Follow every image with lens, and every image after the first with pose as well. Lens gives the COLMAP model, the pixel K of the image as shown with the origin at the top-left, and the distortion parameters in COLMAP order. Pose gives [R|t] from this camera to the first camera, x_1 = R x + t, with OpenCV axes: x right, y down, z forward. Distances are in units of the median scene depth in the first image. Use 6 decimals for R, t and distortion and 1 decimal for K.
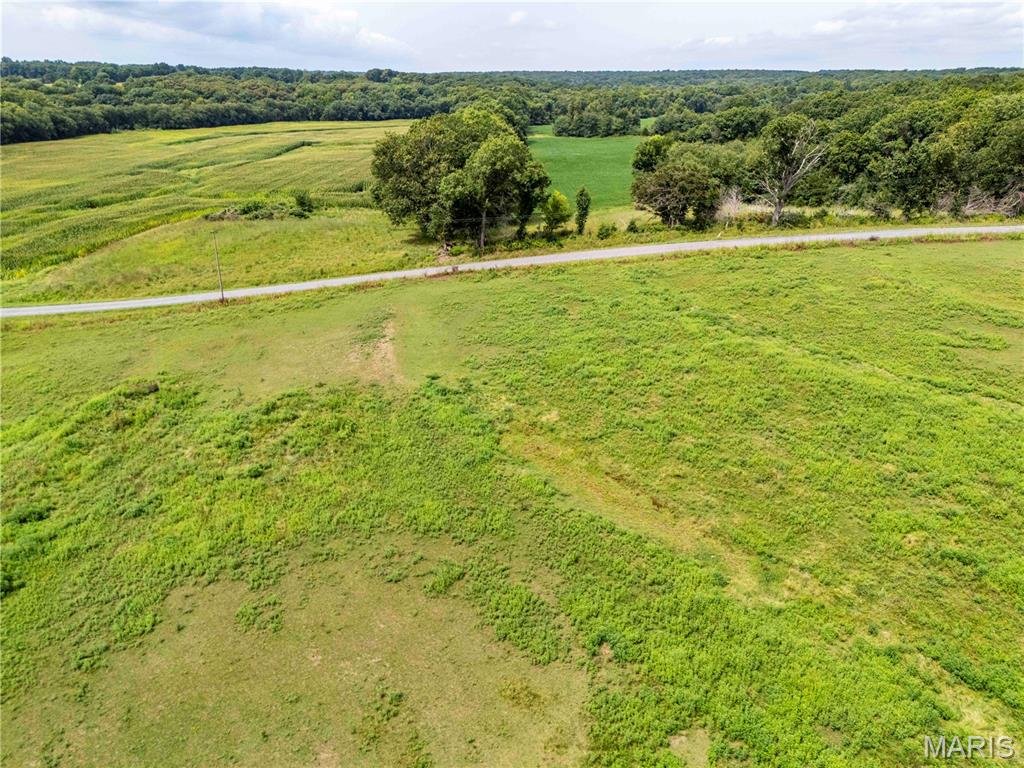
lens RADIAL K [[754.0, 0, 516.5], [0, 754.0, 381.7], [0, 0, 1]] dist [0.077324, -0.070109]
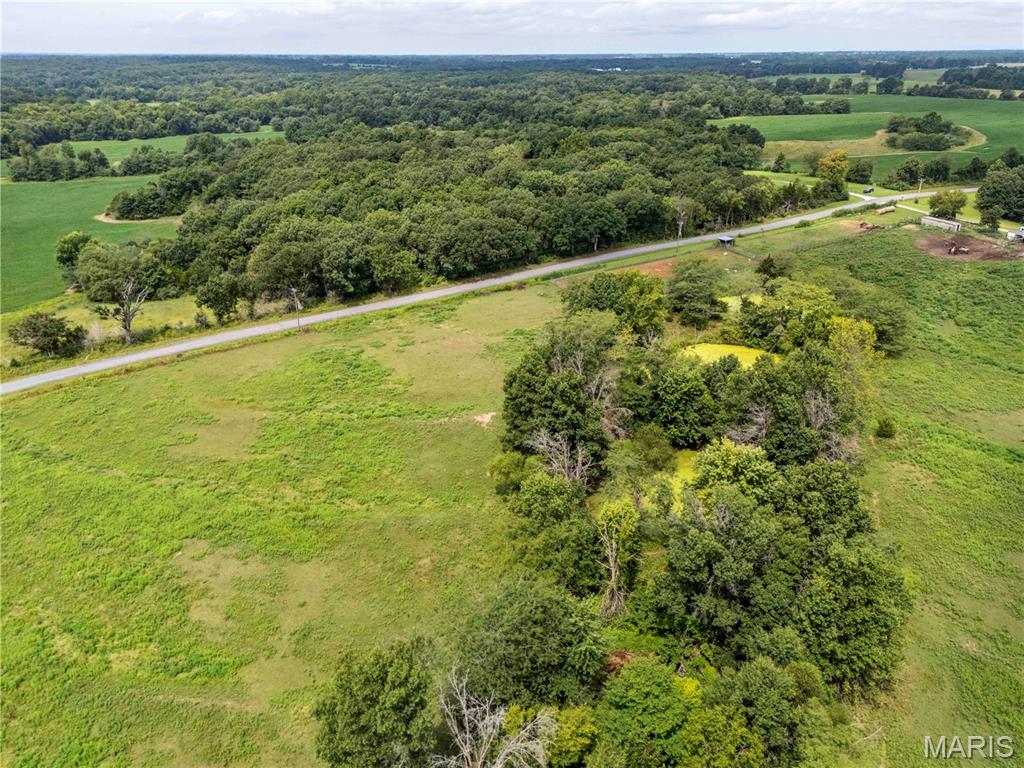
lens RADIAL K [[754.0, 0, 516.5], [0, 754.0, 381.7], [0, 0, 1]] dist [0.077324, -0.070109]
pose [[0.844608, -0.217442, 0.489240, 0.059649], [0.203848, 0.975589, 0.081684, -0.026455], [-0.495059, 0.030740, 0.868315, -0.159386]]
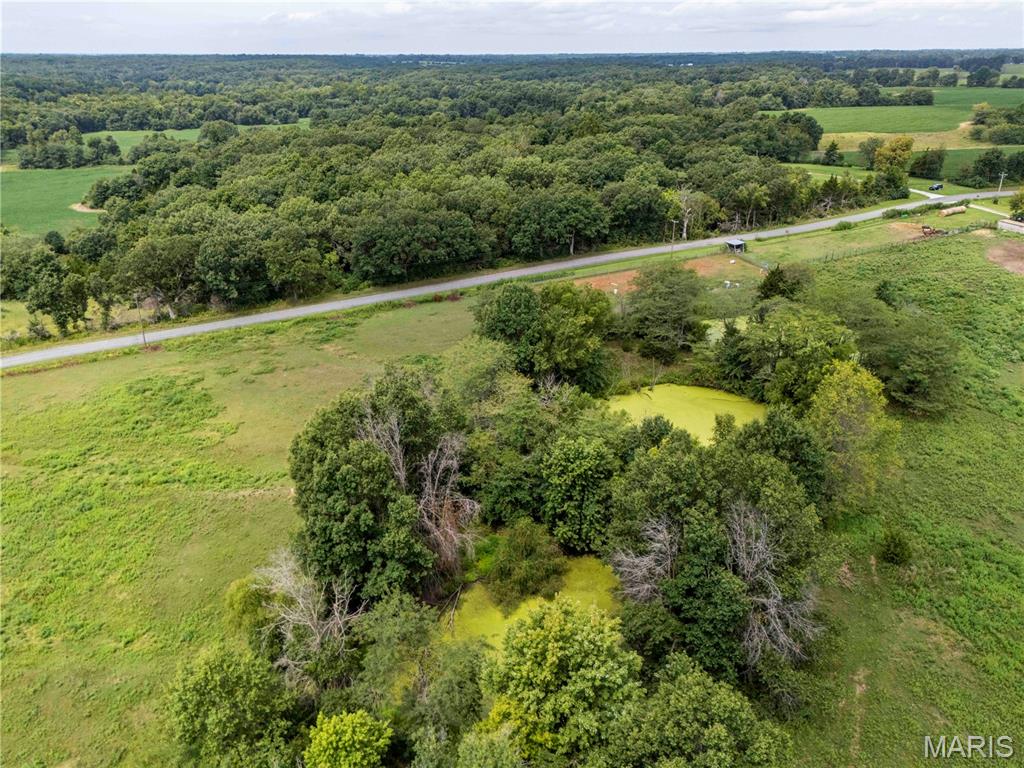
lens RADIAL K [[754.0, 0, 516.5], [0, 754.0, 381.7], [0, 0, 1]] dist [0.077324, -0.070109]
pose [[0.892057, -0.184998, 0.412322, 0.161409], [0.173835, 0.982641, 0.064794, -0.023615], [-0.417151, 0.013876, 0.908731, -0.108171]]
